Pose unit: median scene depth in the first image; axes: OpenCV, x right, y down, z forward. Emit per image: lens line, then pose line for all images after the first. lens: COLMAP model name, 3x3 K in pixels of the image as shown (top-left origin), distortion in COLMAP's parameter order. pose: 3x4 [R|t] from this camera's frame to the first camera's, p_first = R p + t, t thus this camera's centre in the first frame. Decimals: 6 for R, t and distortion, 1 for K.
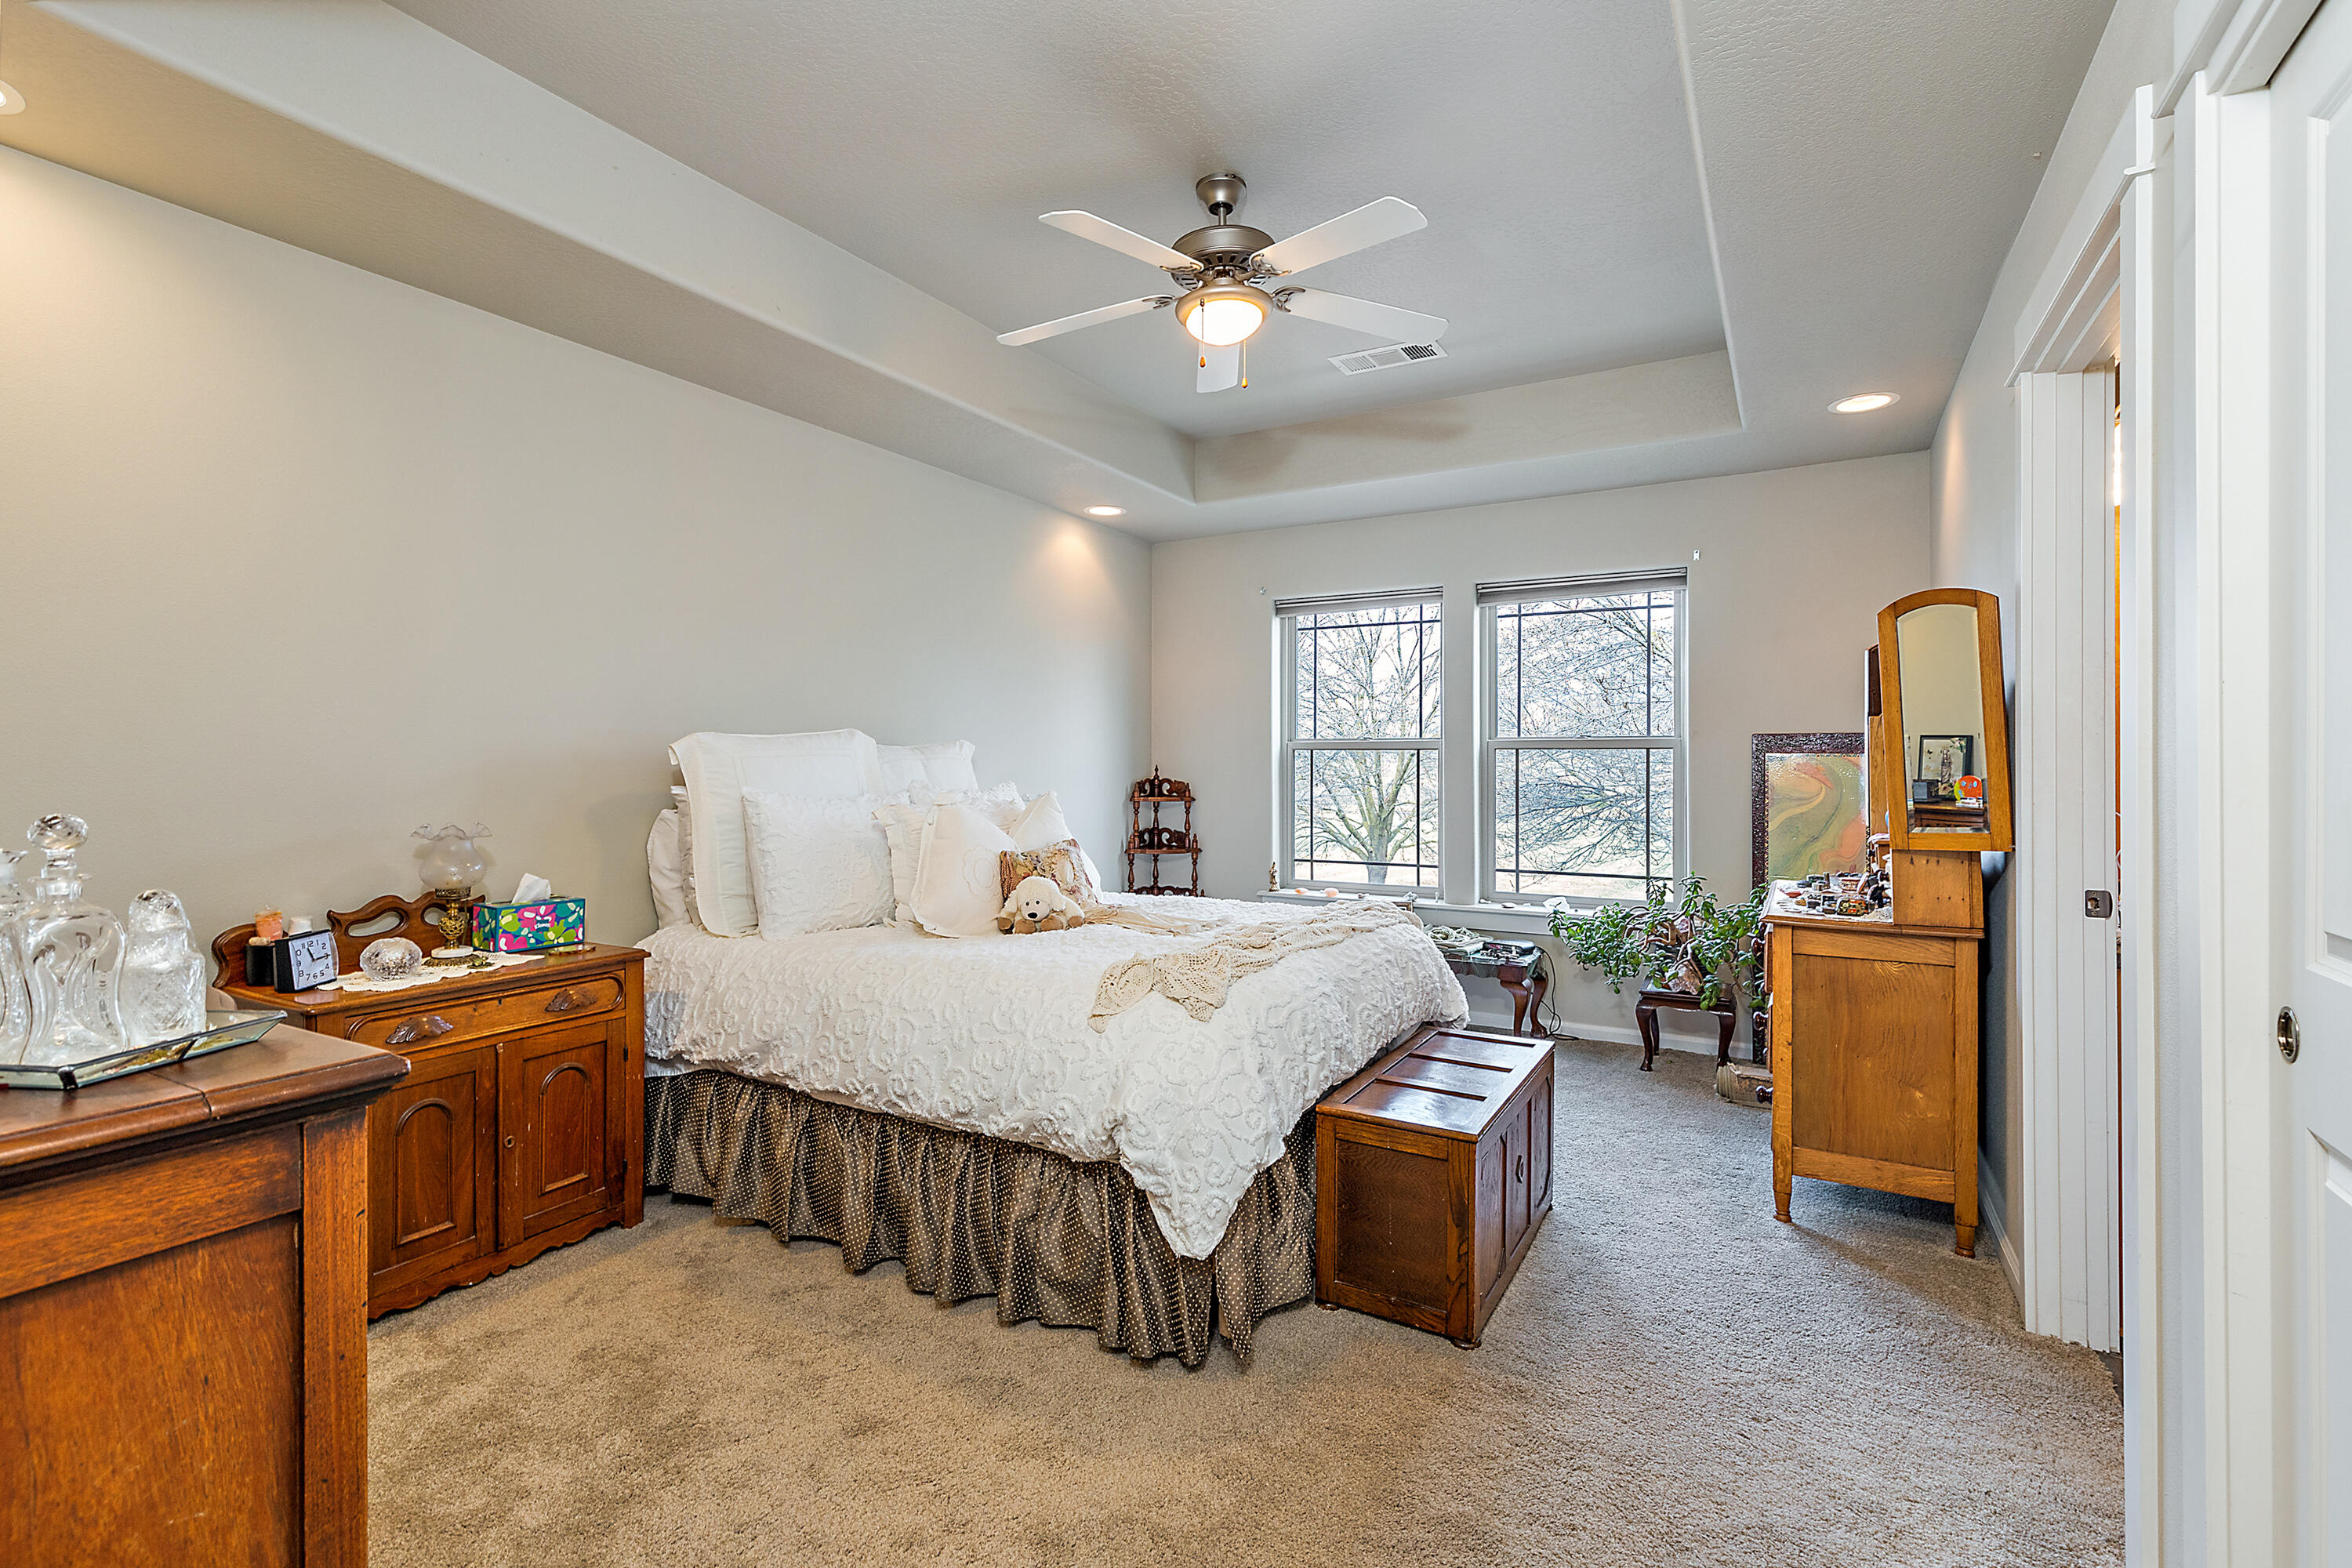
lens RADIAL K [[1075.7, 0, 1180.6], [0, 1075.7, 761.8], [0, 0, 1]] dist [0.003951, -0.000461]
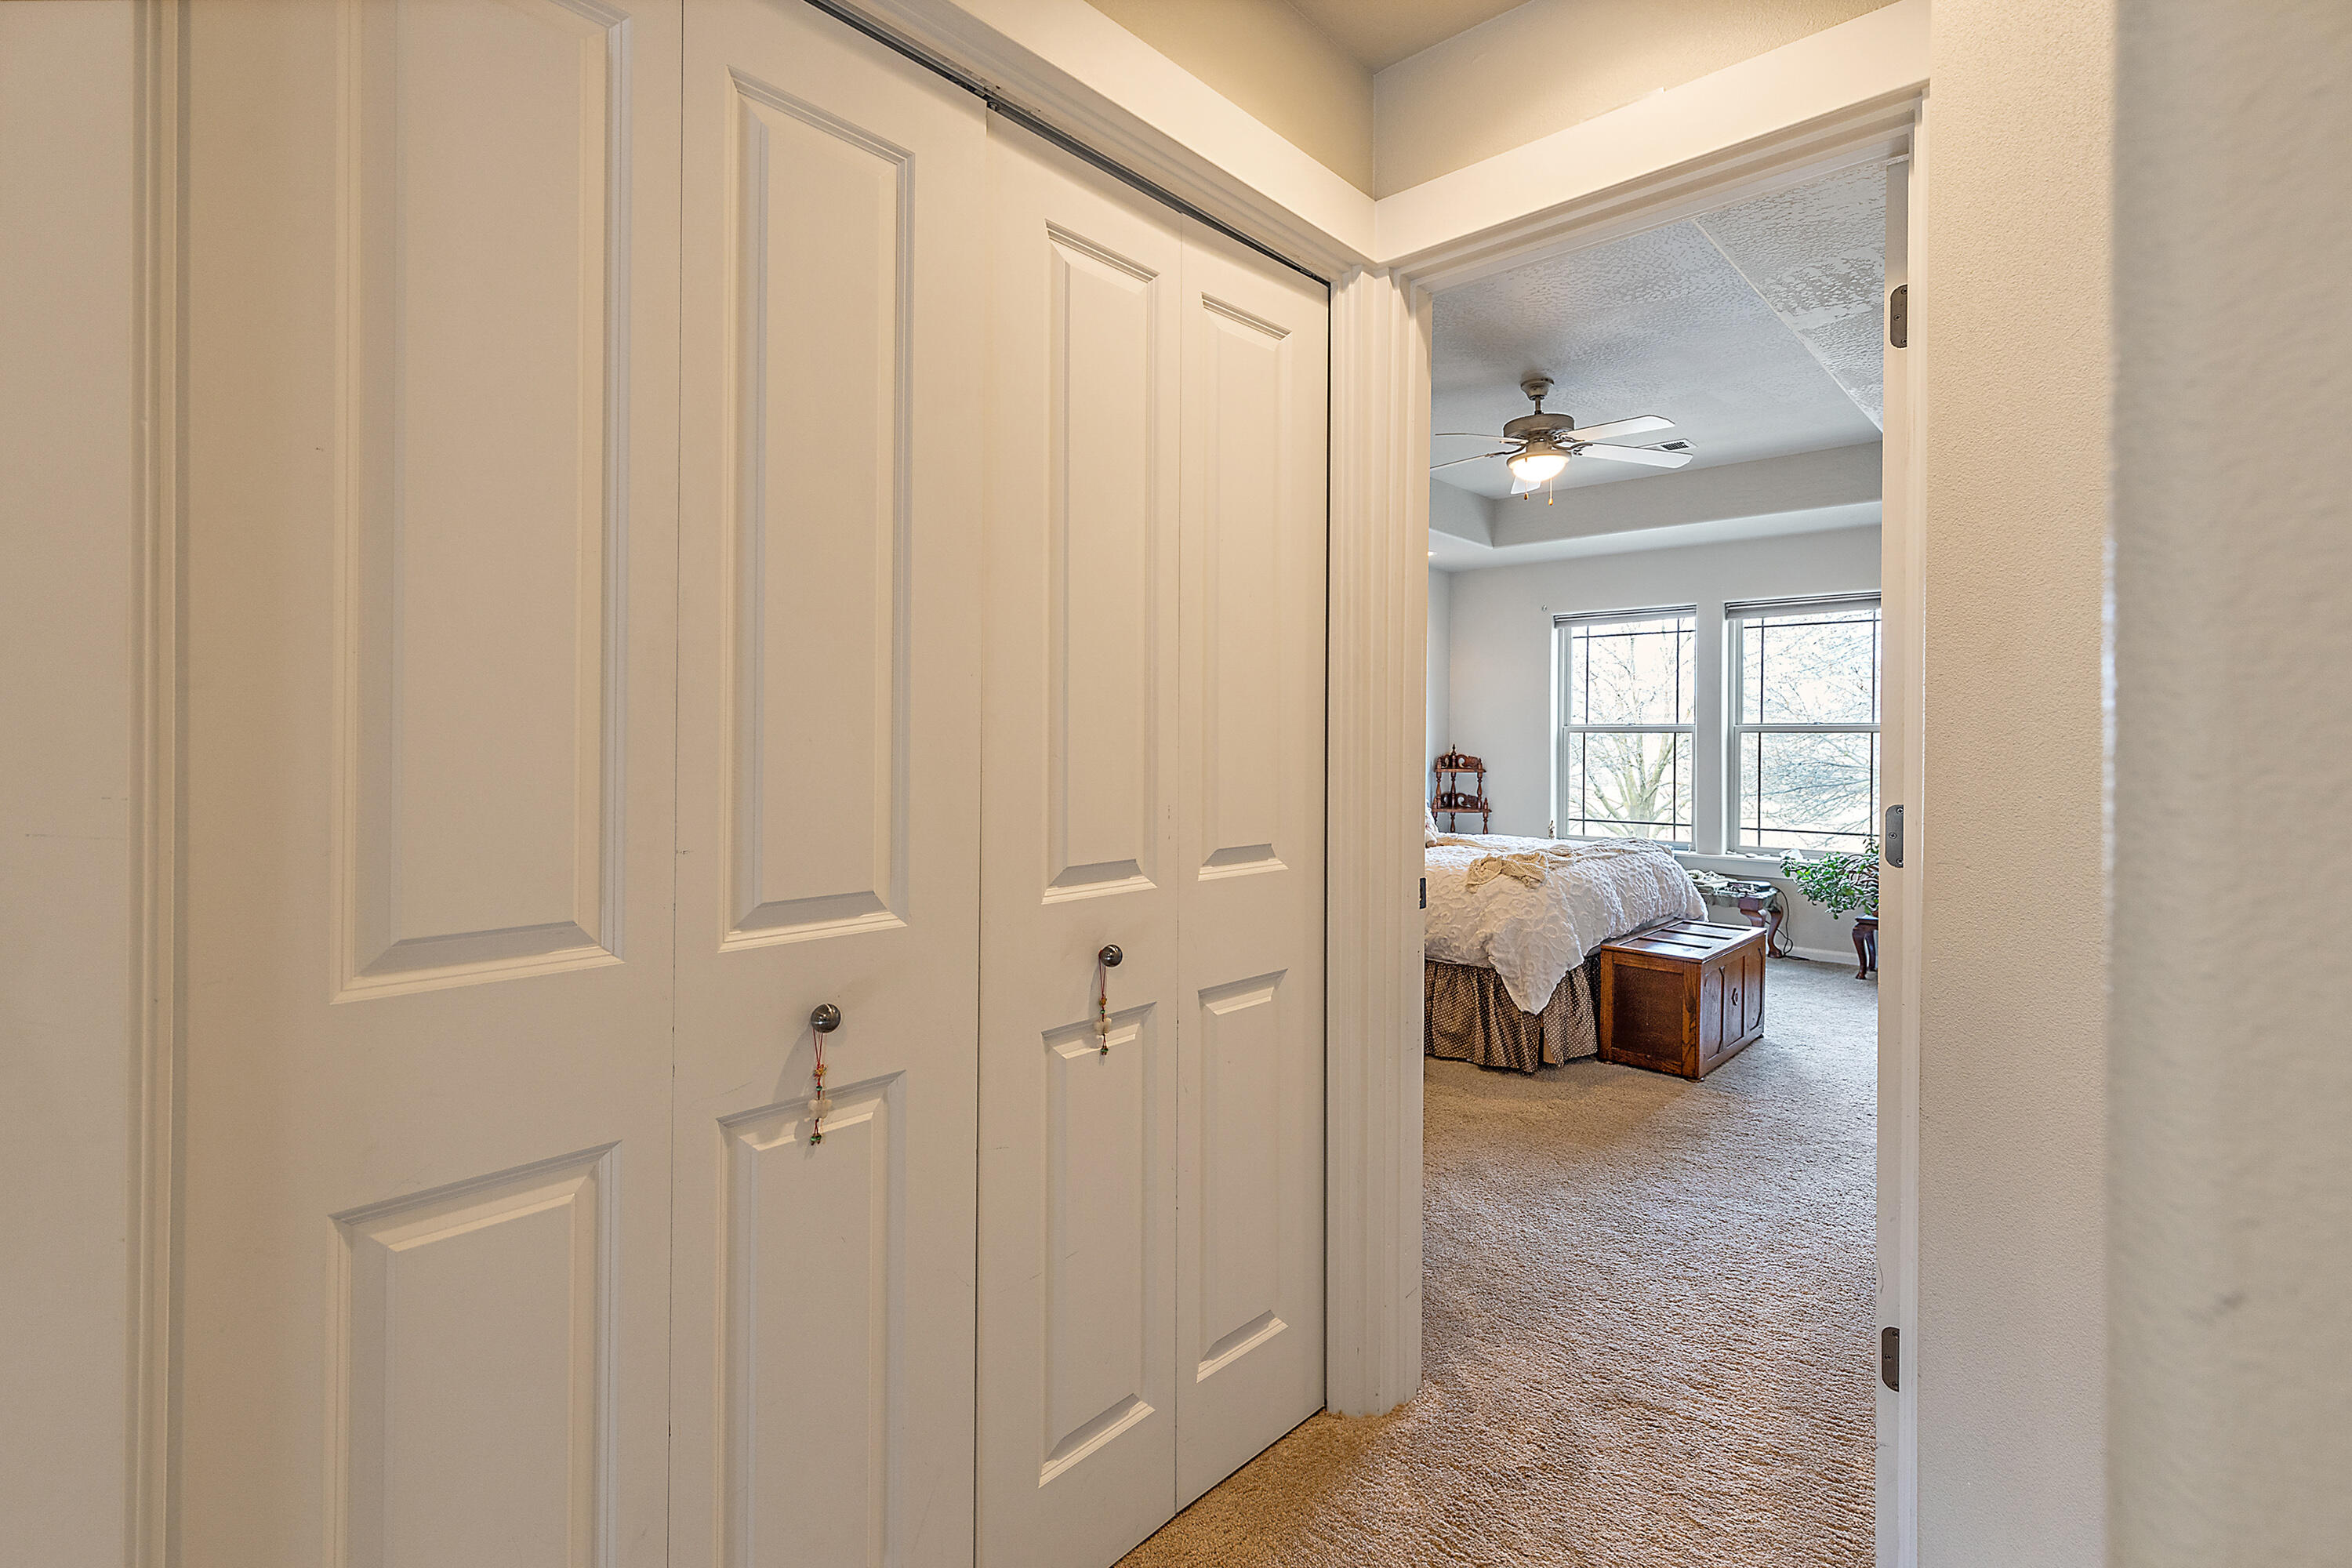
lens RADIAL K [[1096.3, 0, 1134.7], [0, 1096.3, 734.1], [0, 0, 1]] dist [0.001392, -0.000267]
pose [[0.968984, 0.005551, -0.247060, -0.083036], [-0.006858, 0.999967, -0.004429, 0.000094], [0.247027, 0.005986, 0.968990, -0.444939]]
